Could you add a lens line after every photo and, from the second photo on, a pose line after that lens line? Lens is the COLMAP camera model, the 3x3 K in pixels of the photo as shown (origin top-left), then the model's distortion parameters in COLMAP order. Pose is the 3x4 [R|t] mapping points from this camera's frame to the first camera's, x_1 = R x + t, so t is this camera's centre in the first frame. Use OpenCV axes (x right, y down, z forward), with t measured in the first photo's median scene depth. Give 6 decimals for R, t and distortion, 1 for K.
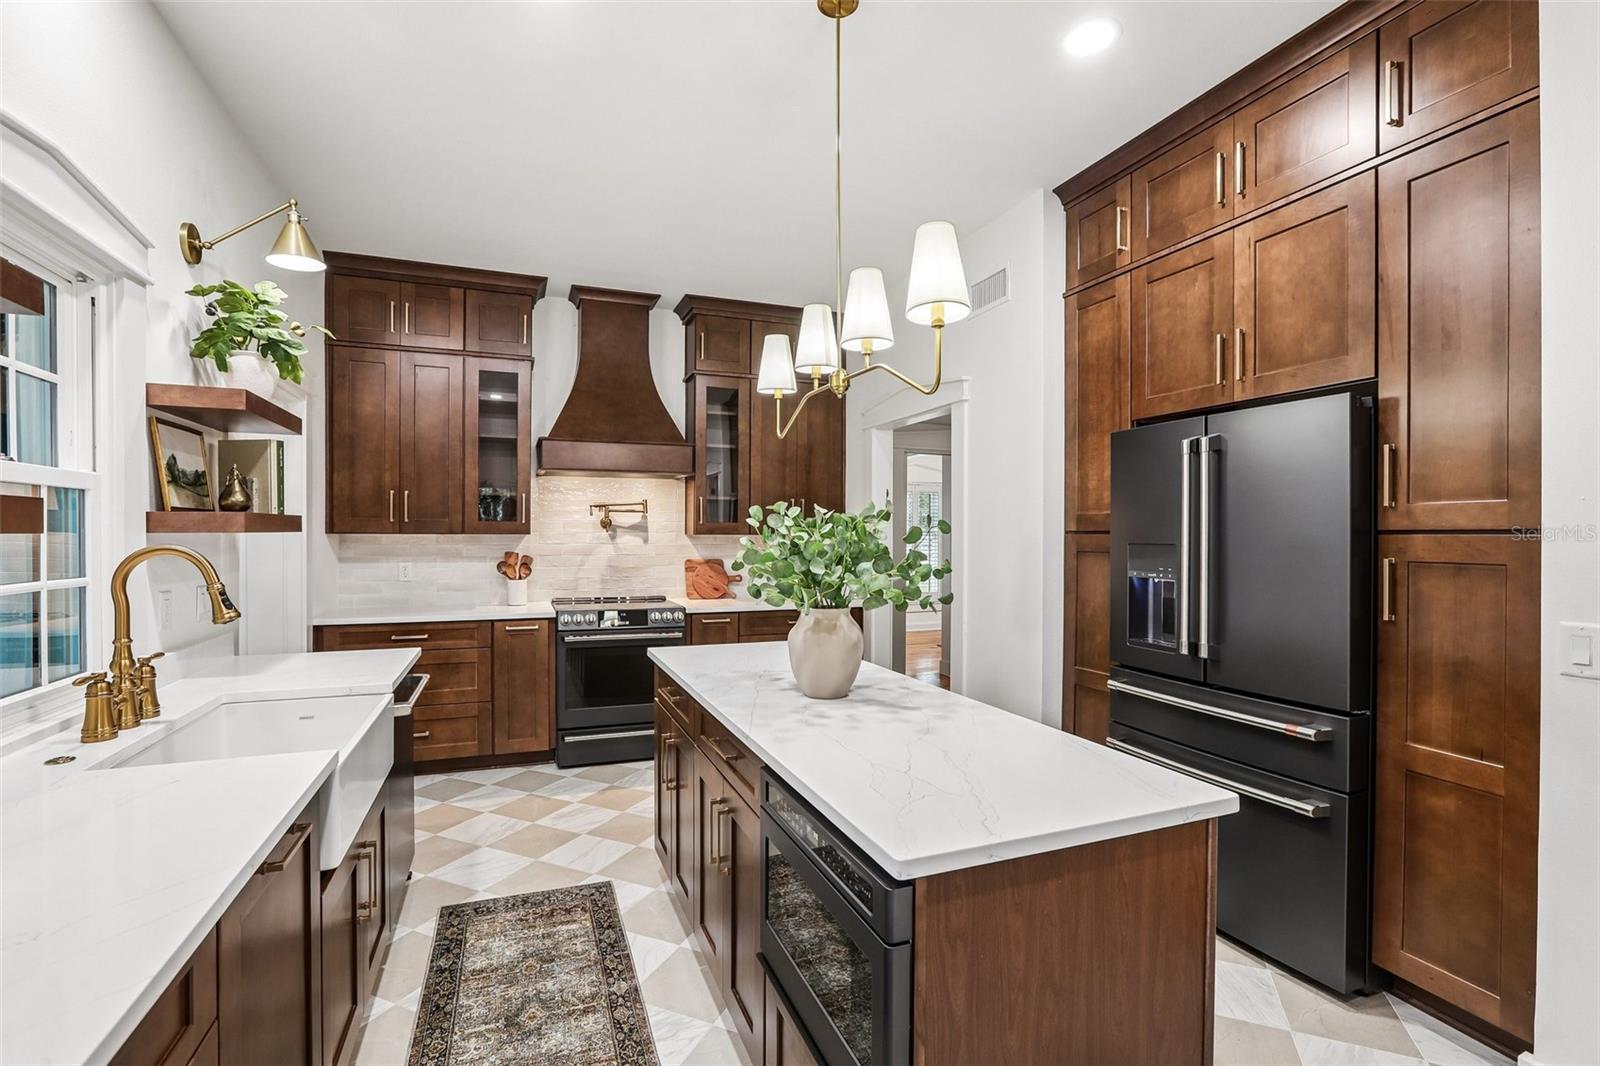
lens RADIAL K [[722.5, 0, 801.0], [0, 722.5, 538.7], [0, 0, 1]] dist [-0.040898, 0.014676]
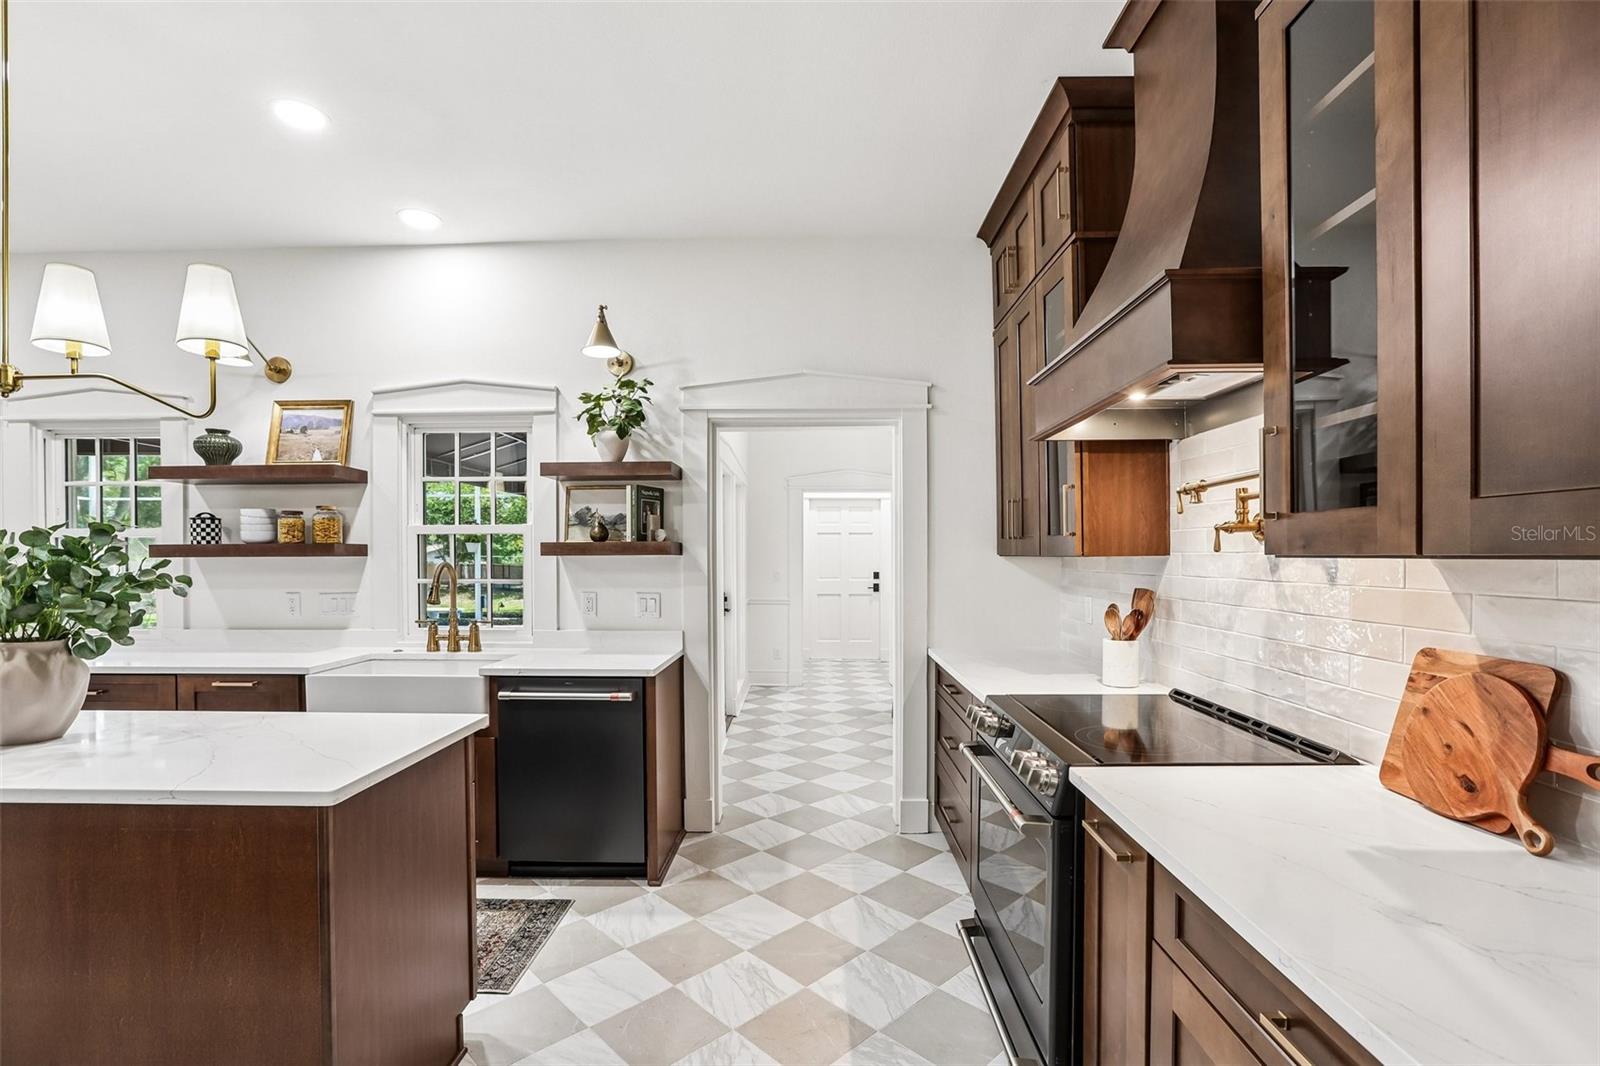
lens RADIAL K [[722.5, 0, 806.1], [0, 722.5, 566.9], [0, 0, 1]] dist [-0.040898, 0.014676]
pose [[-0.387748, 0.011347, -0.921696, 0.226298], [-0.005725, 0.999875, 0.014718, -0.005597], [0.921748, 0.010984, -0.387635, 1.111781]]
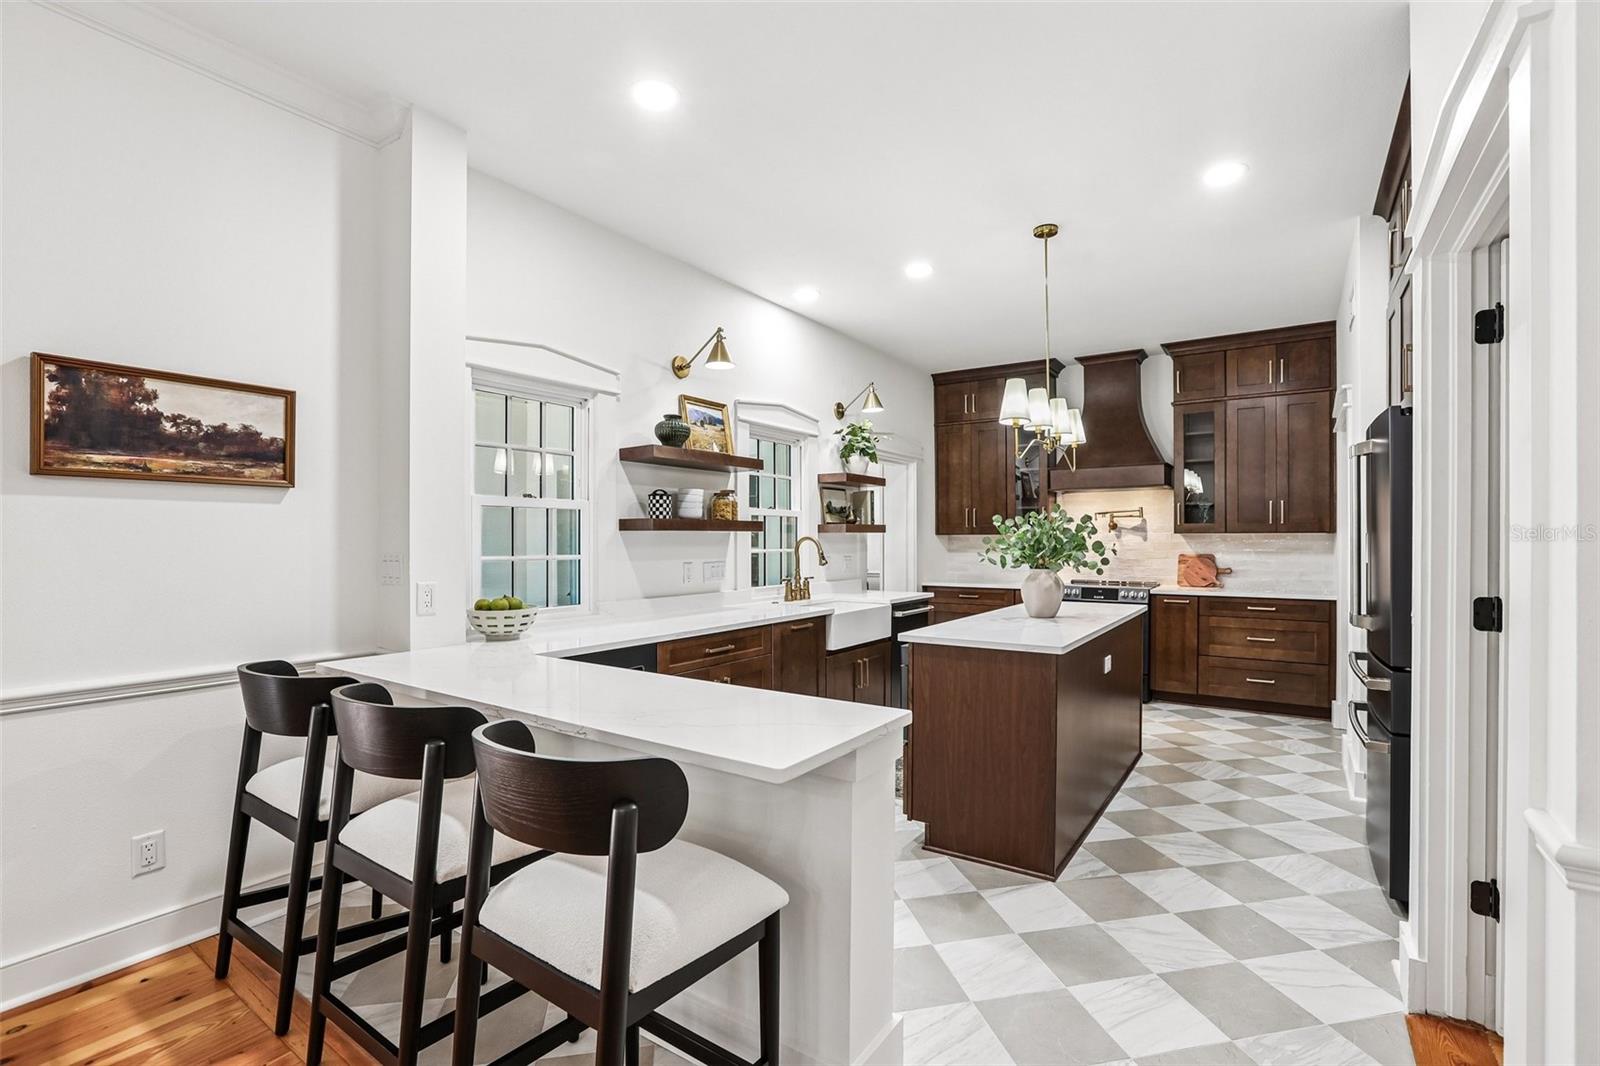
lens RADIAL K [[722.5, 0, 799.9], [0, 722.5, 541.2], [0, 0, 1]] dist [-0.040898, 0.014676]
pose [[0.561355, -0.001533, -0.827574, 0.603869], [-0.002515, 0.999991, -0.003558, 0.015931], [0.827571, 0.004079, 0.561346, -0.266345]]
